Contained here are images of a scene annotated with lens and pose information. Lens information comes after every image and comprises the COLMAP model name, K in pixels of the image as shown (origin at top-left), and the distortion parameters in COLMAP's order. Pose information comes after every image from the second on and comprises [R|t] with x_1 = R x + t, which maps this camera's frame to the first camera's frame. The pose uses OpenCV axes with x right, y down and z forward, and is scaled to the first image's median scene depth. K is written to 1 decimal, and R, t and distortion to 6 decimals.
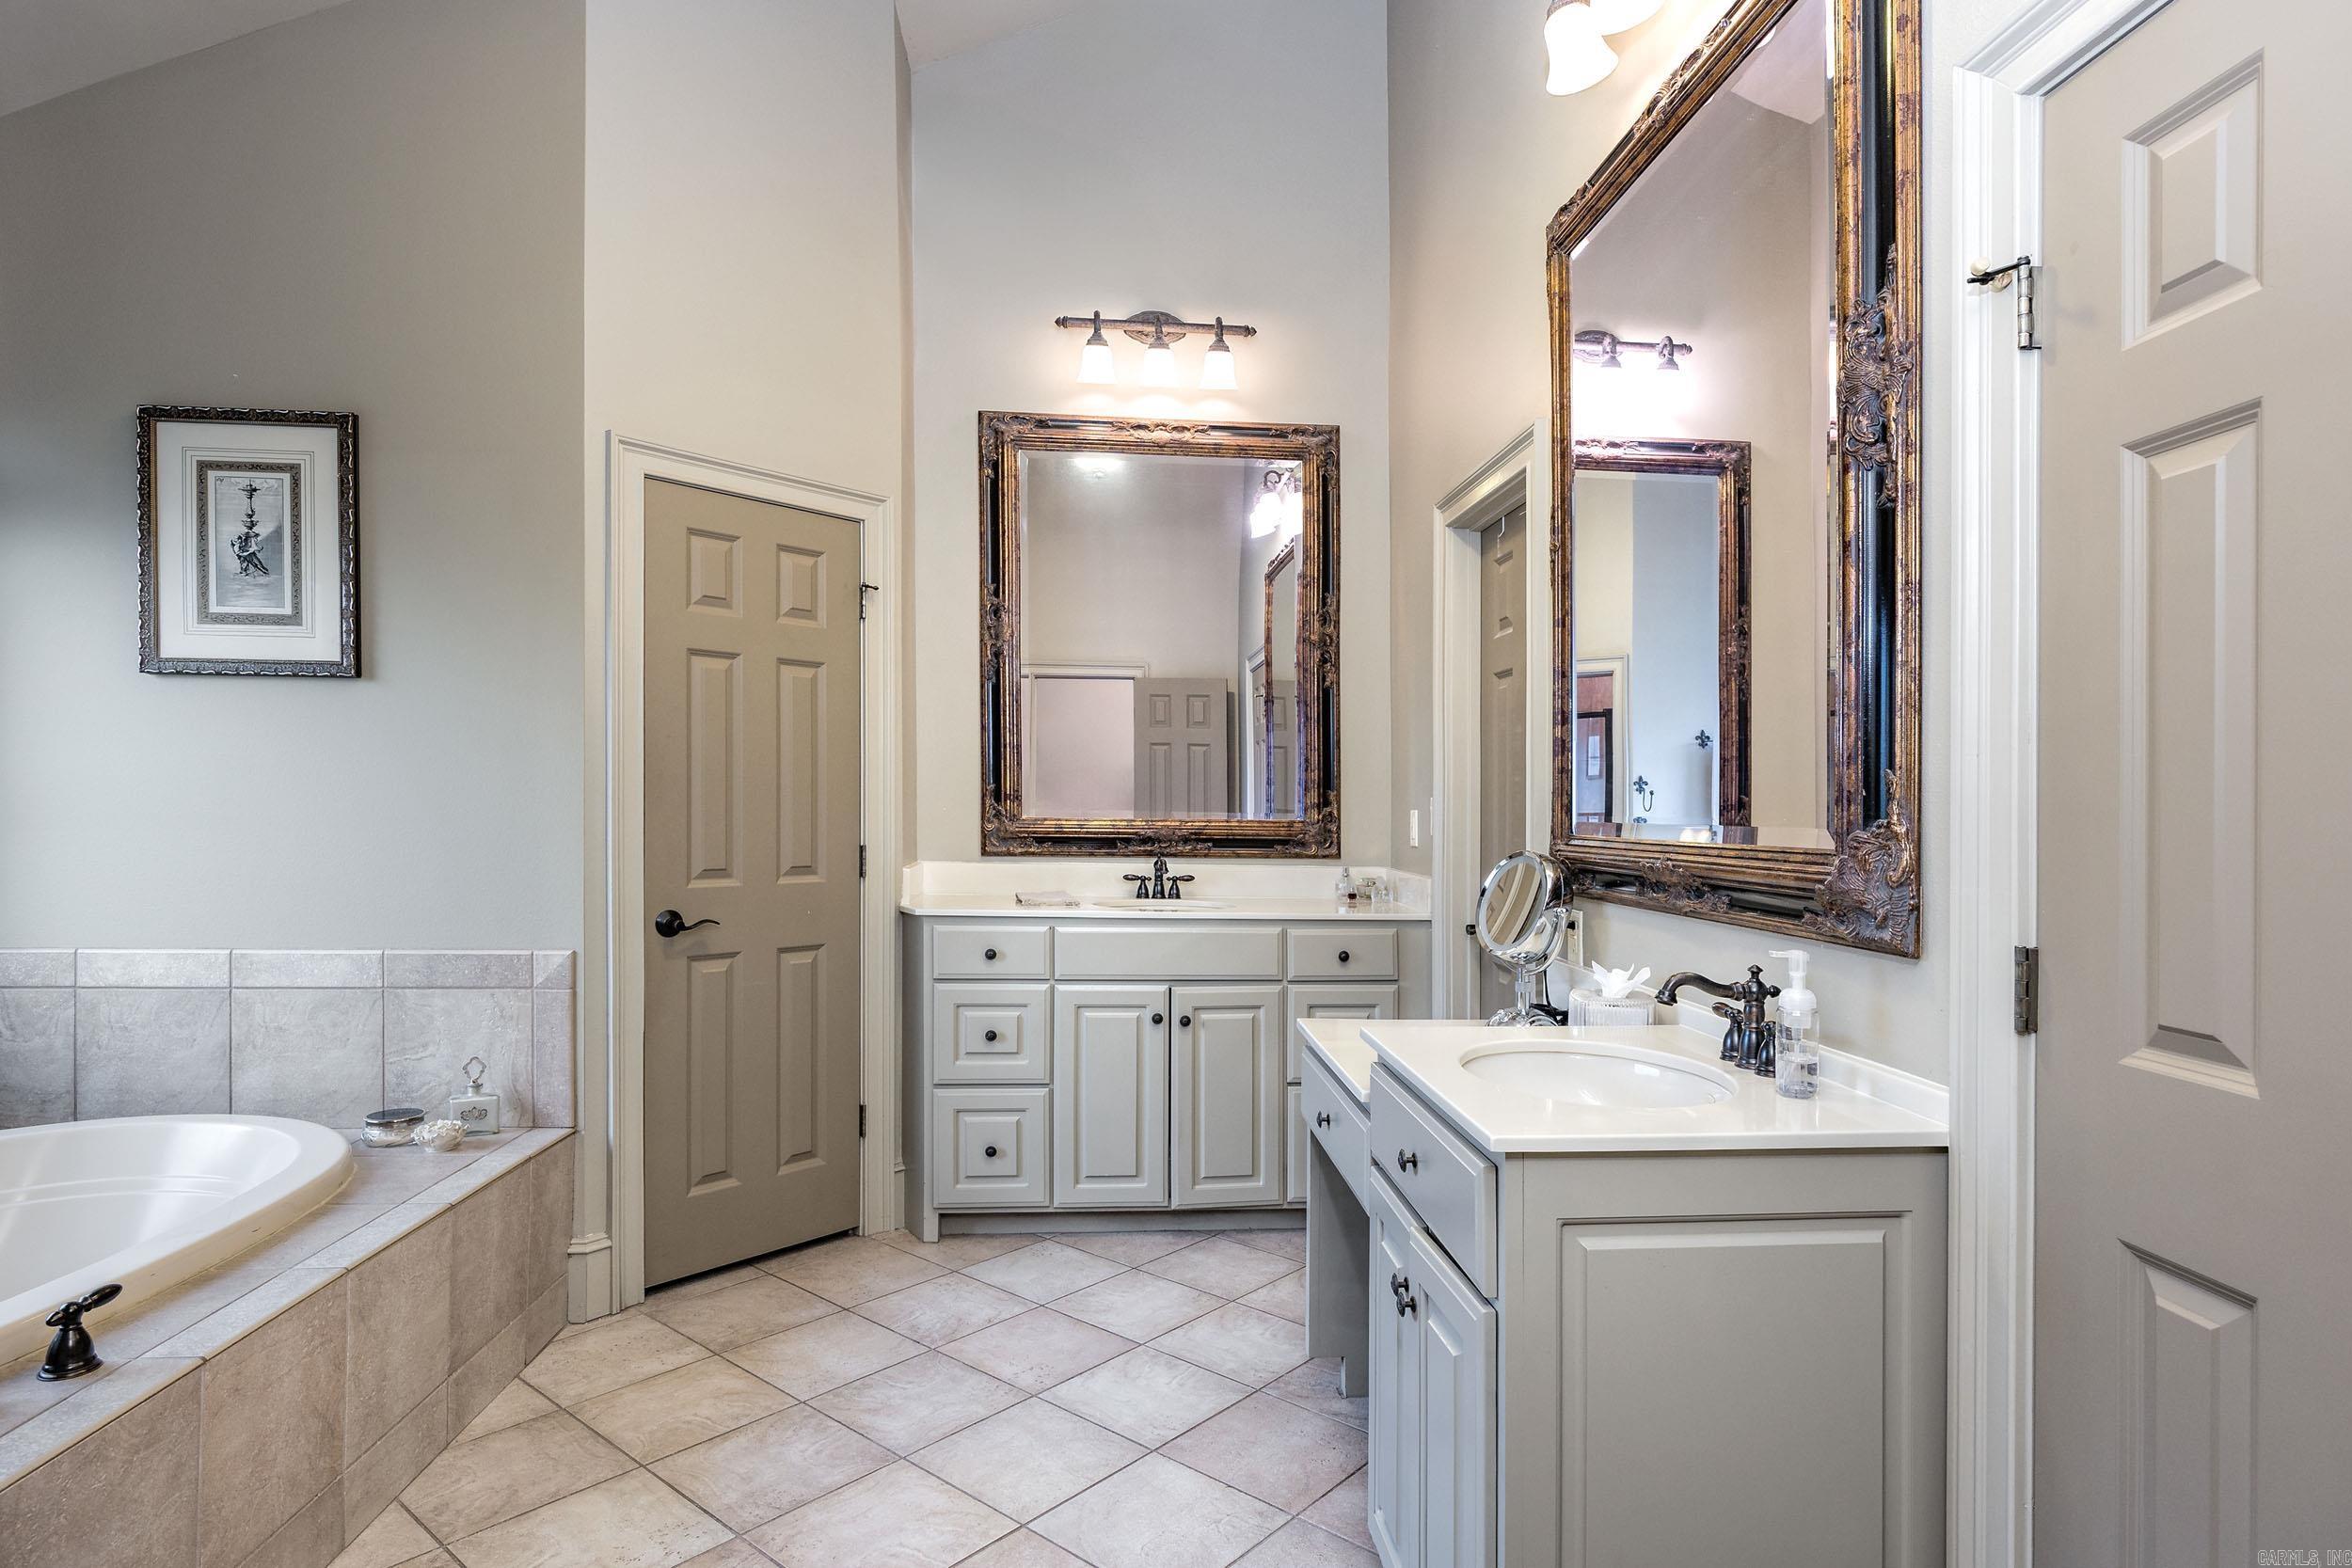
lens RADIAL K [[1148.5, 0, 1173.0], [0, 1148.5, 784.4], [0, 0, 1]] dist [-0.000623, -0.000013]
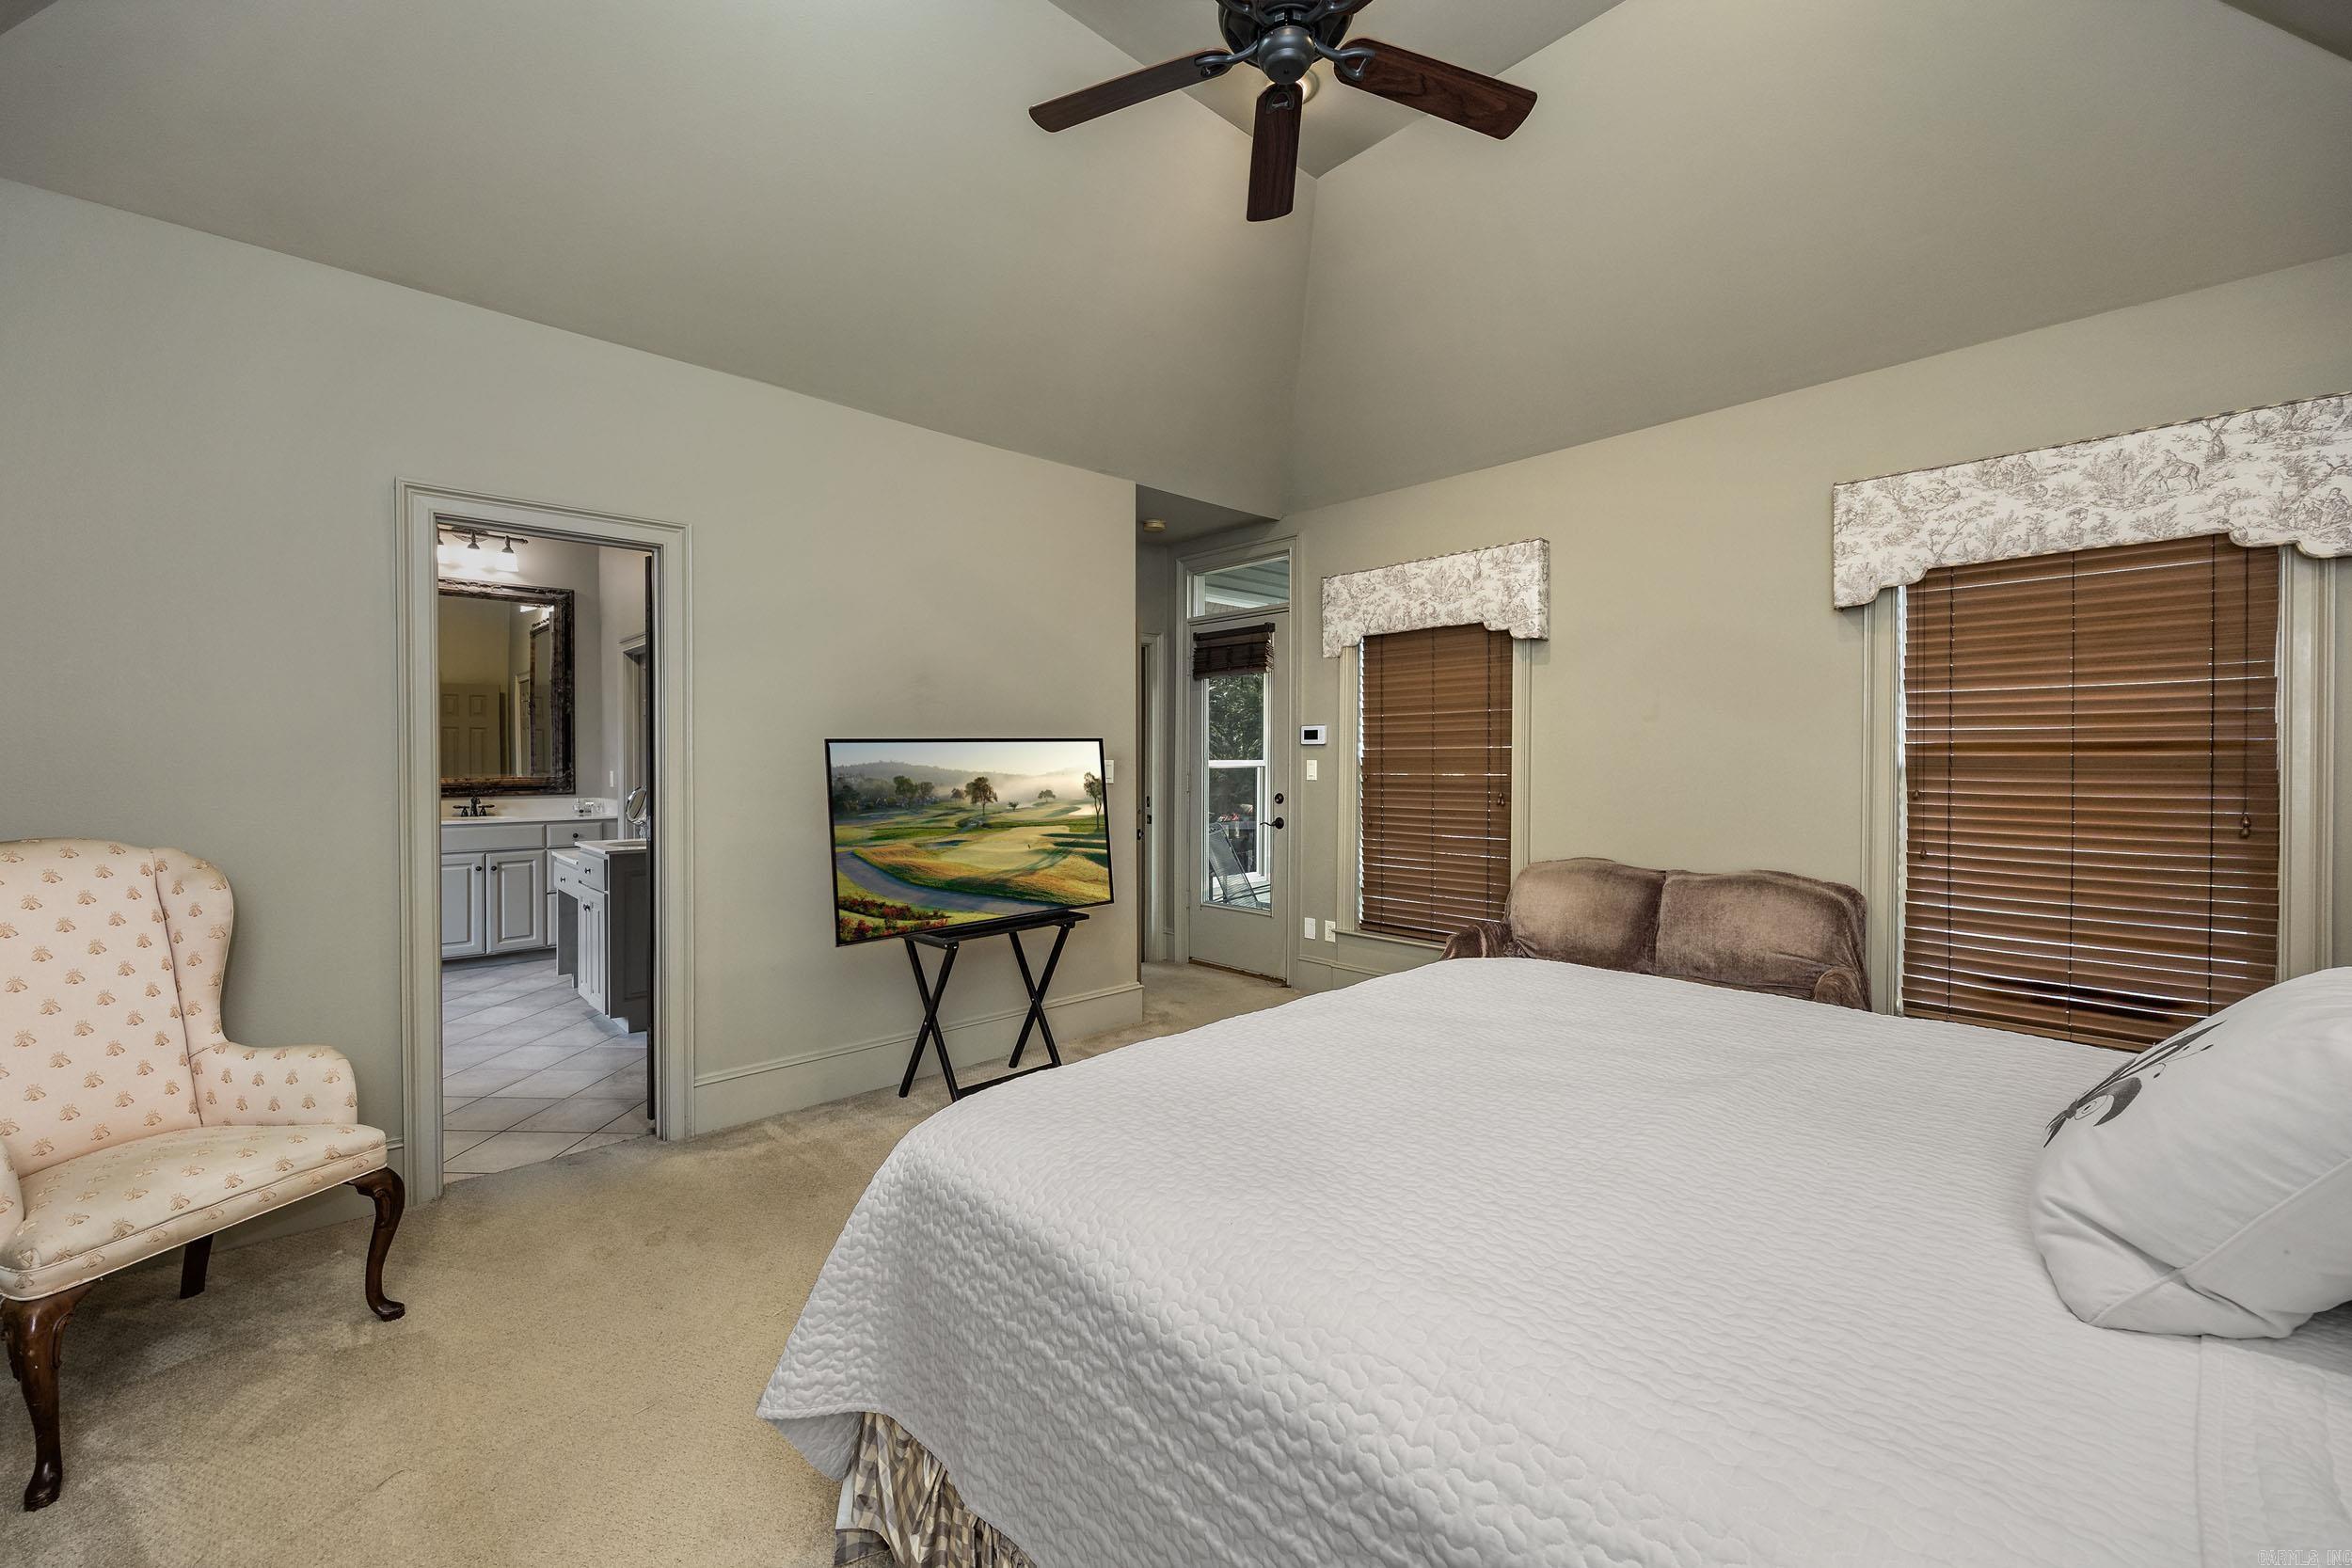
lens RADIAL K [[928.3, 0, 1094.7], [0, 928.3, 745.5], [0, 0, 1]] dist [-0.002535, 0.000068]
pose [[0.805324, -0.004256, 0.592819, -0.098844], [0.002948, 0.999991, 0.003175, -0.028820], [-0.592827, -0.000809, 0.805329, -0.963381]]
